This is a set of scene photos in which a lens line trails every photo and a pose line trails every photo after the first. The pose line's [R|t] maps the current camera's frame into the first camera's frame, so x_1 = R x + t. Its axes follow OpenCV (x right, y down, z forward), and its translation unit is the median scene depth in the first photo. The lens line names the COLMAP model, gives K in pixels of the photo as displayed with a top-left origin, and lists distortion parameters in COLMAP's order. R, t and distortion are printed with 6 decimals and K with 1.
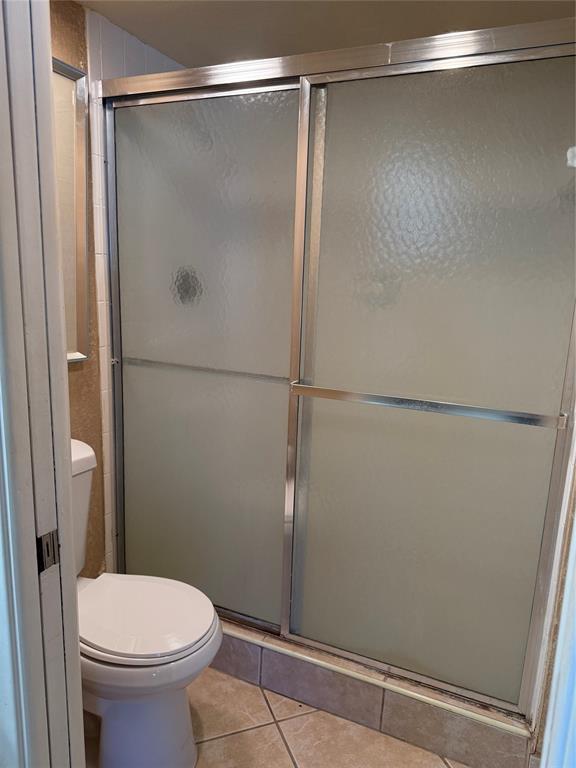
lens RADIAL K [[545.9, 0, 289.7], [0, 545.9, 387.7], [0, 0, 1]] dist [0.094003, -0.095744]
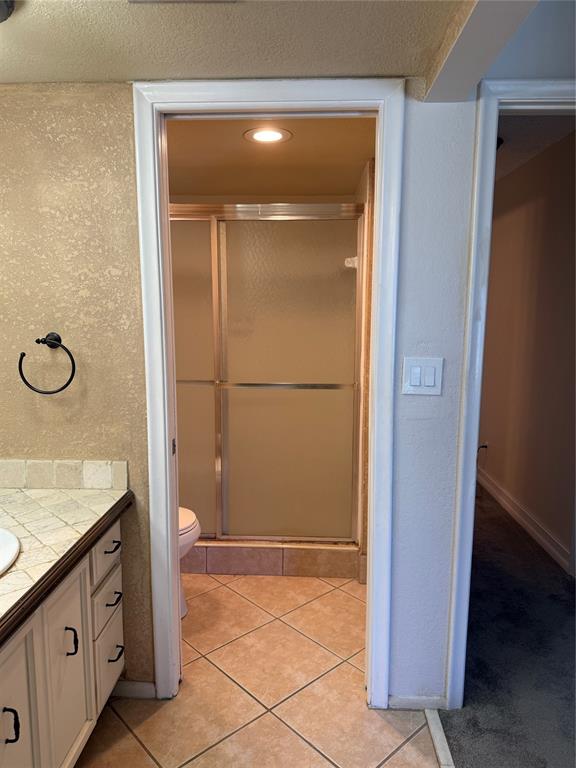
lens RADIAL K [[545.9, 0, 288.1], [0, 545.9, 382.3], [0, 0, 1]] dist [0.094003, -0.095744]
pose [[0.925882, -0.090301, 0.366862, -0.409205], [0.112721, 0.992817, -0.040108, 0.087268], [-0.360605, 0.078488, 0.929410, -0.672839]]
